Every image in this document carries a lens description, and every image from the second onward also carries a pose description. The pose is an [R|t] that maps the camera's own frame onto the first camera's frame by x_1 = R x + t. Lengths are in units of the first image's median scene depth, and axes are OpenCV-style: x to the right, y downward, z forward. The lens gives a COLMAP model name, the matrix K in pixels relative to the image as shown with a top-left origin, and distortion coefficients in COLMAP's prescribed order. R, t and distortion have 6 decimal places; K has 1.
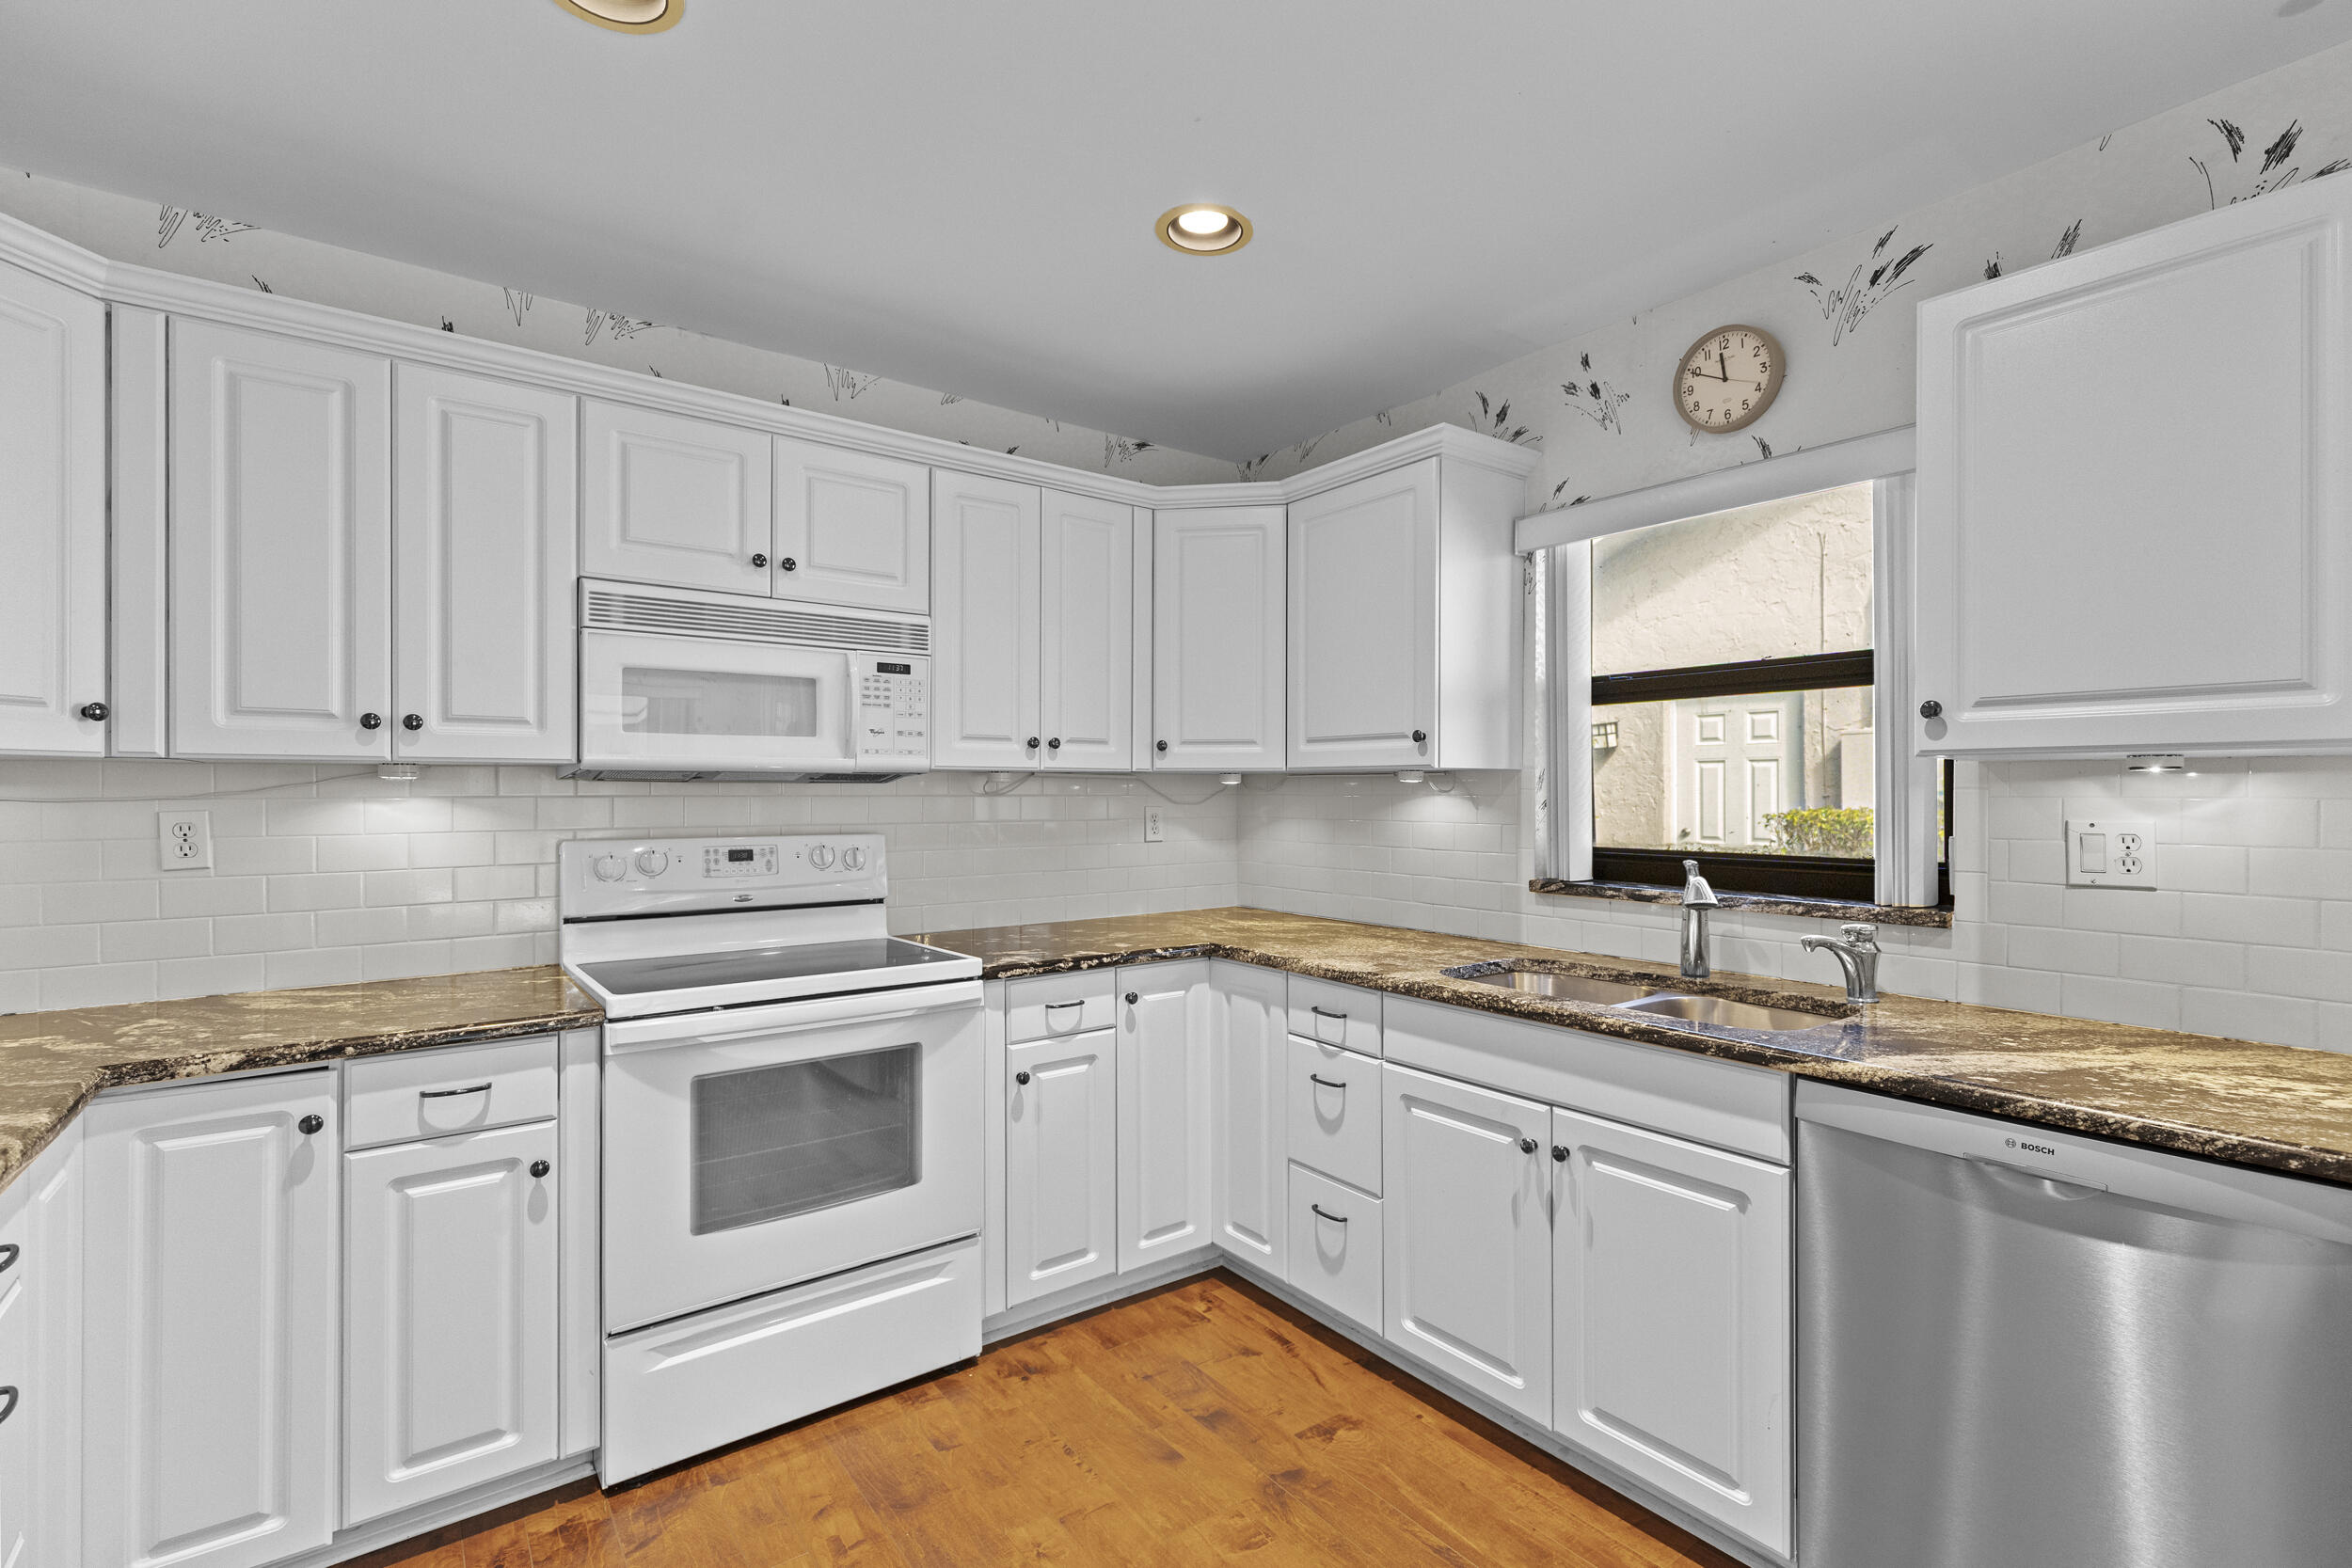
lens RADIAL K [[1057.3, 0, 1174.5], [0, 1057.3, 792.7], [0, 0, 1]] dist [0.001885, -0.000803]
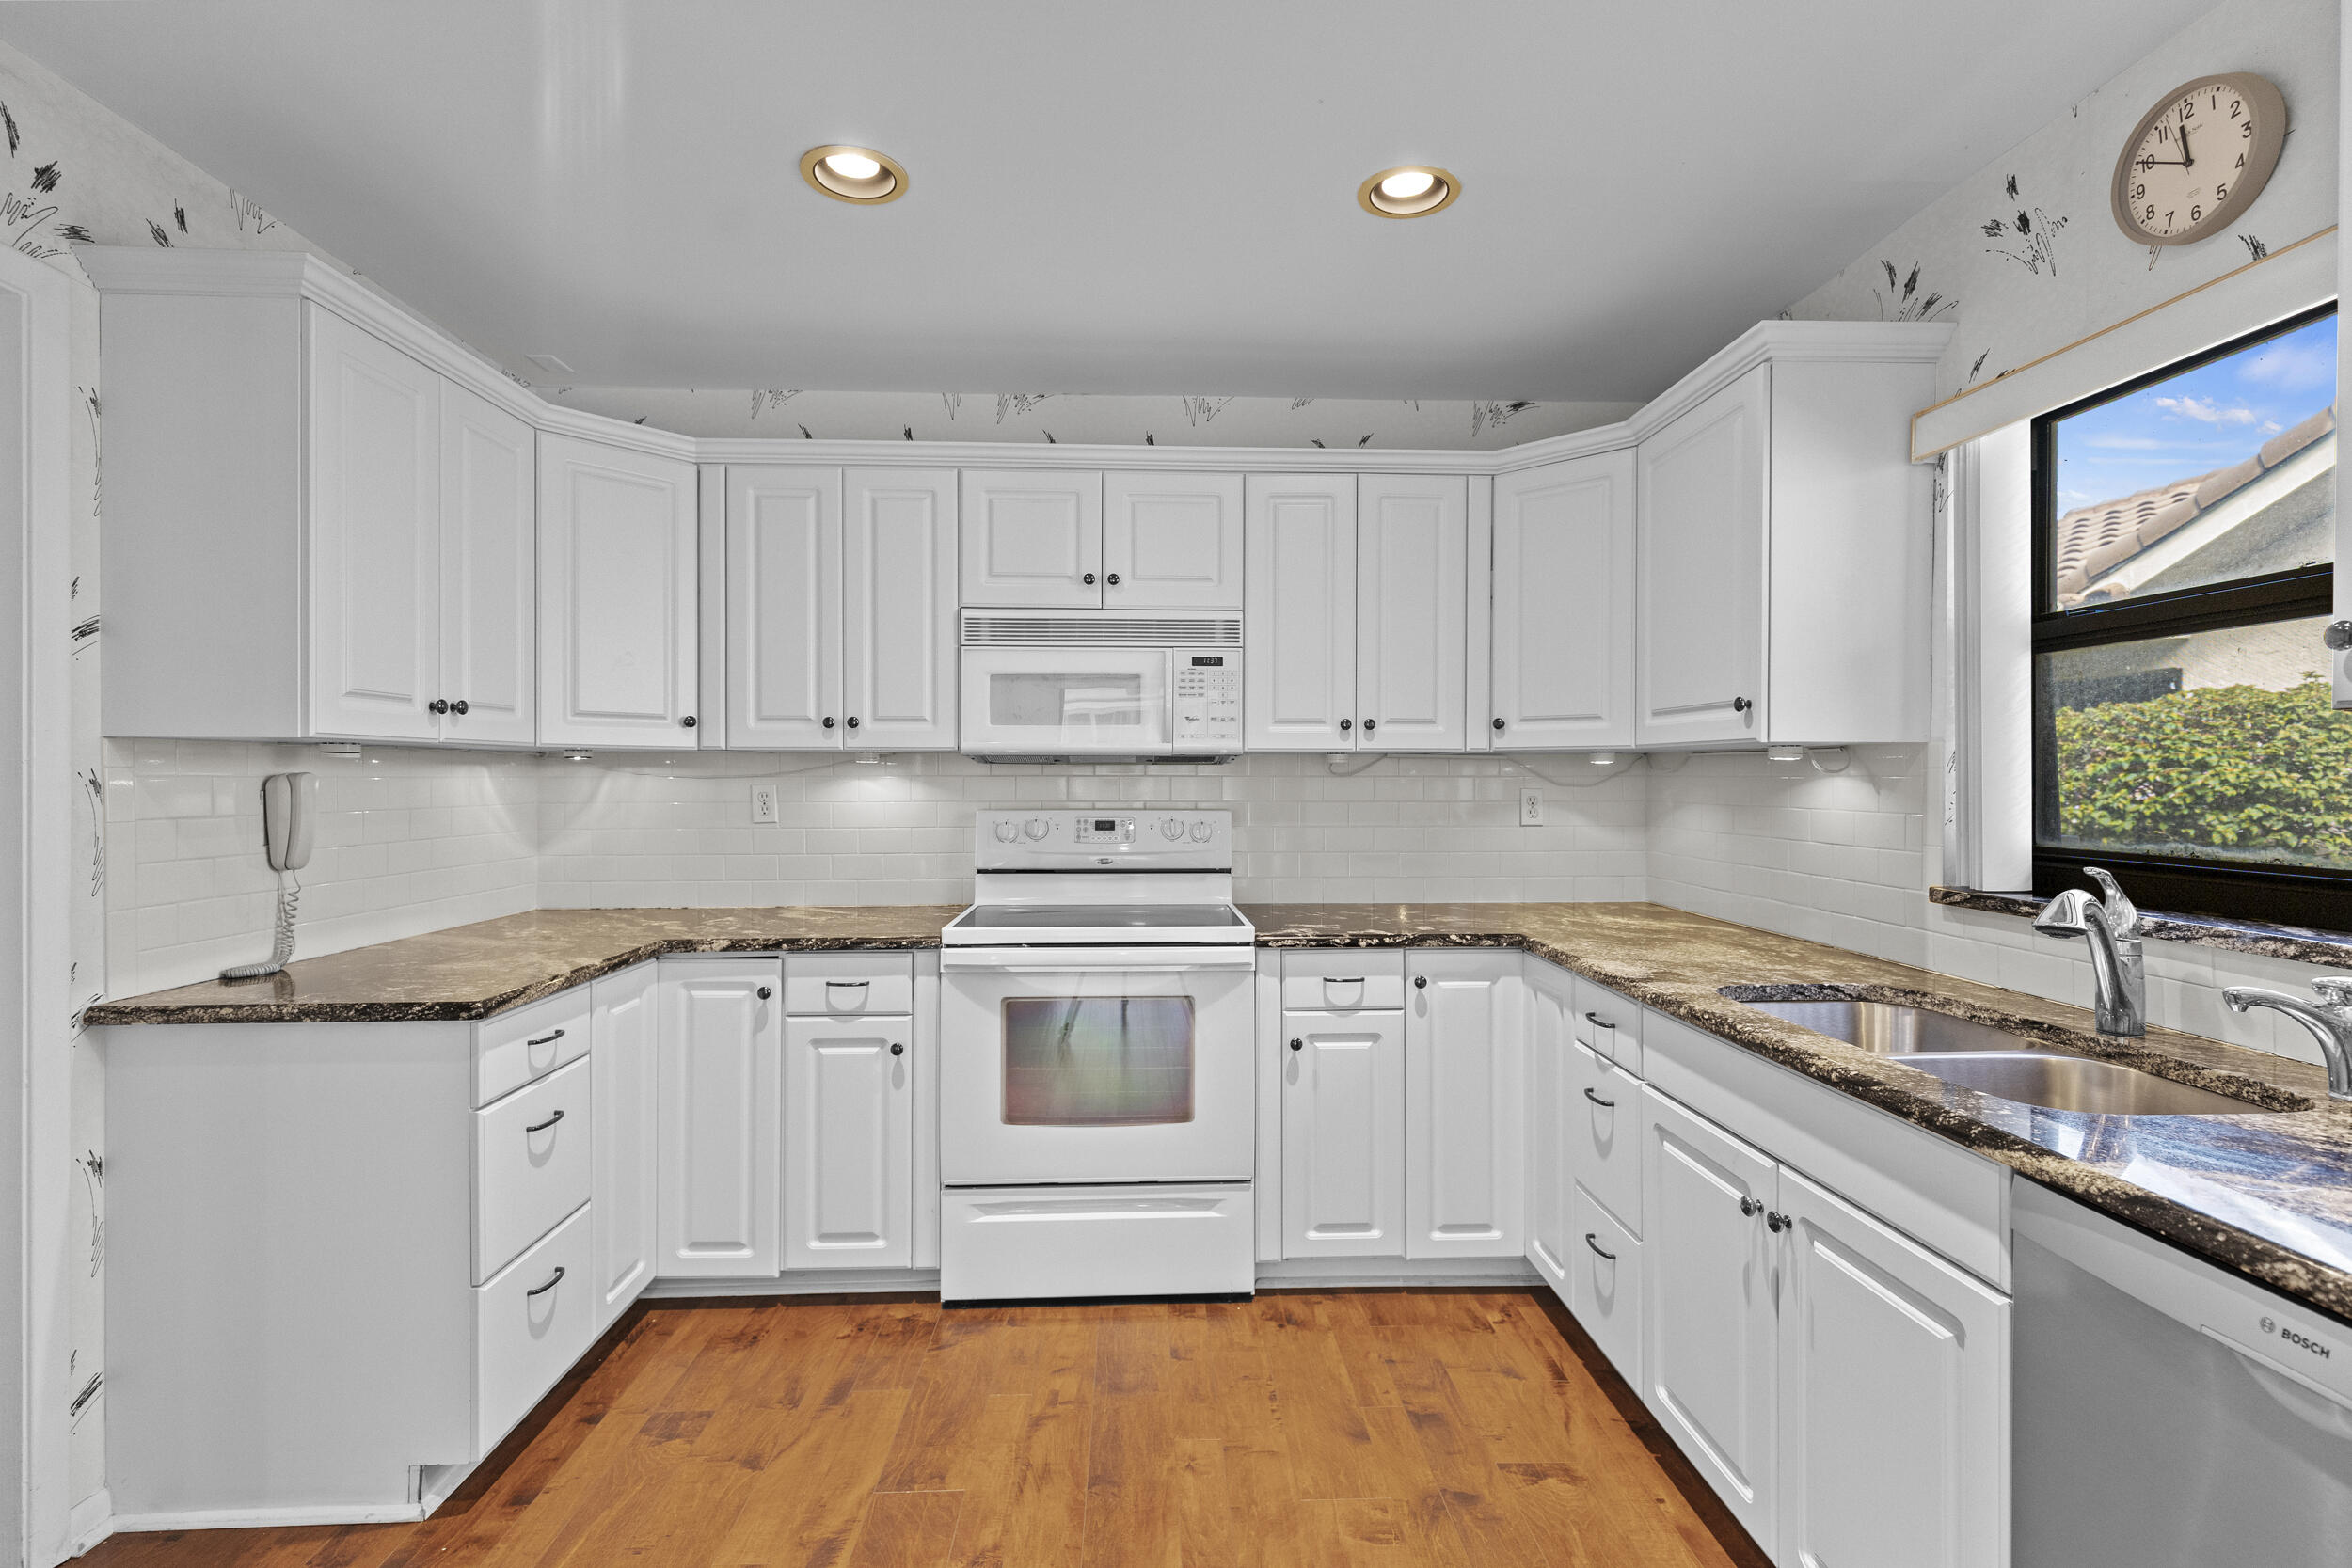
lens RADIAL K [[1055.4, 0, 1172.6], [0, 1055.4, 780.4], [0, 0, 1]] dist [0.002689, -0.000827]
pose [[0.823778, 0.003332, -0.566903, 0.369361], [-0.001422, 0.999992, 0.003811, 0.004113], [0.566911, -0.002334, 0.823776, 0.070135]]
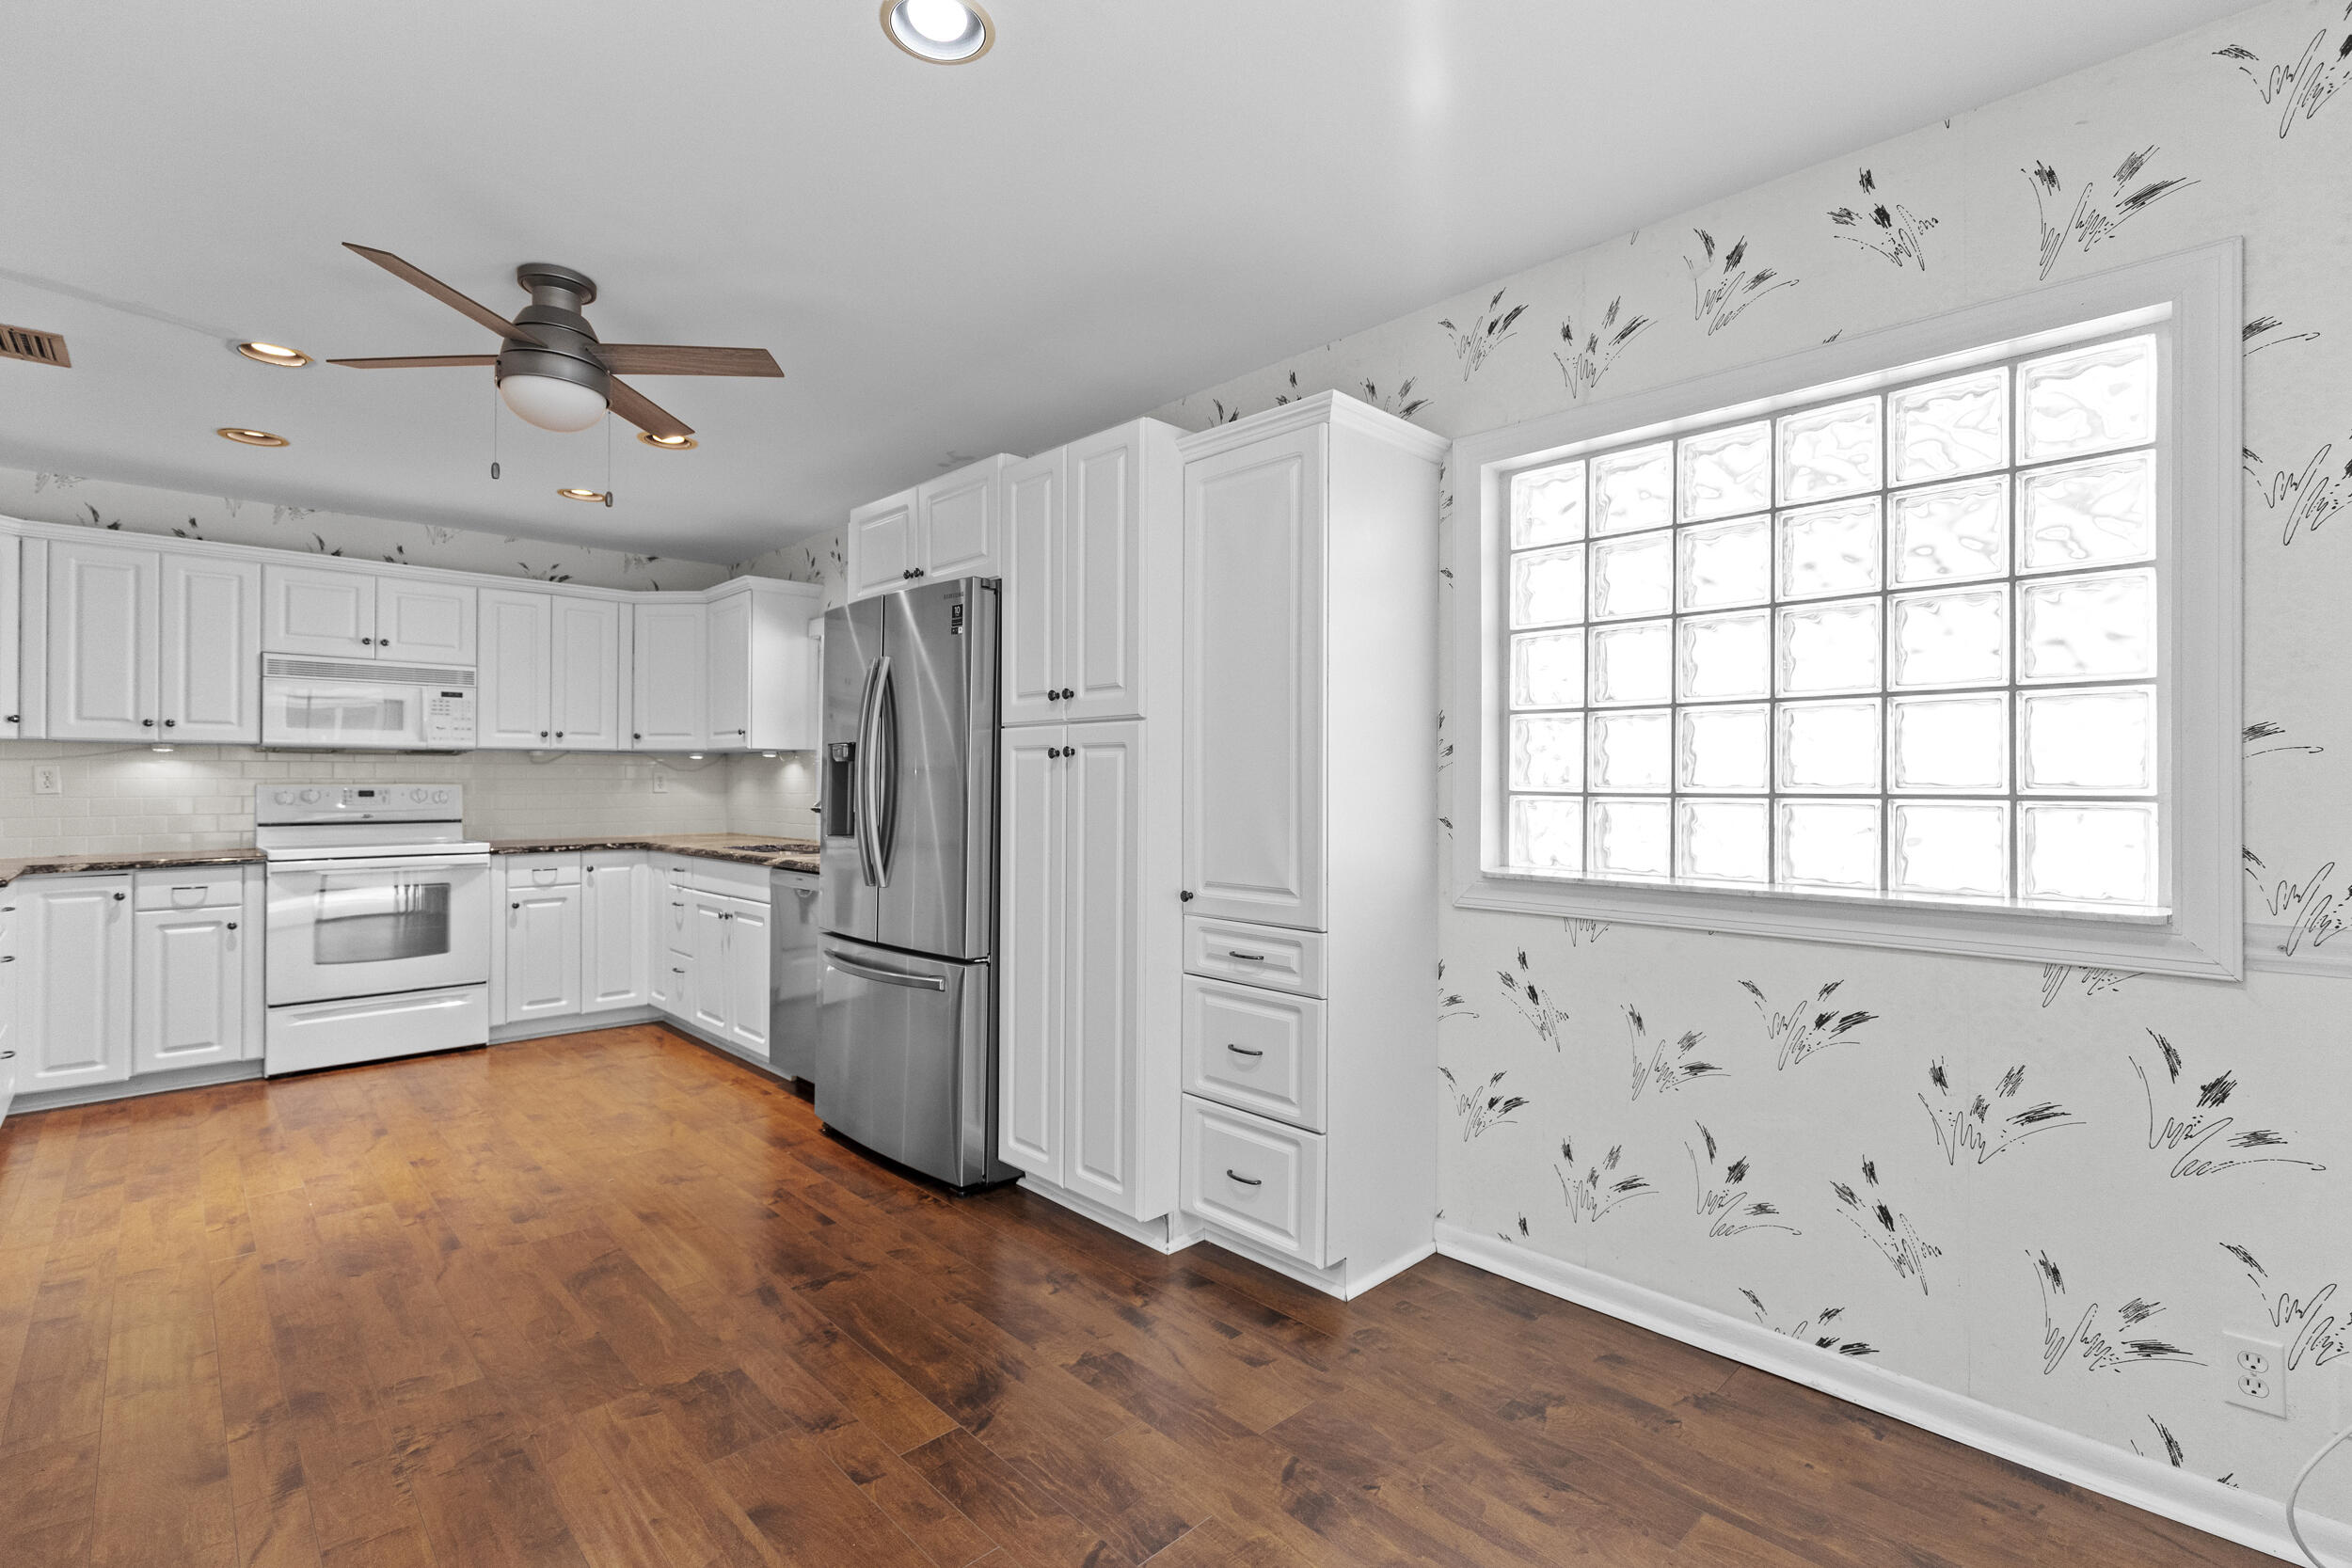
lens RADIAL K [[1067.3, 0, 1181.5], [0, 1067.3, 777.6], [0, 0, 1]] dist [-0.000354, -0.000668]
pose [[0.992066, 0.001131, 0.125714, 0.879033], [-0.000525, 0.999988, -0.004852, 0.044504], [-0.125718, 0.004747, 0.992055, -1.181515]]
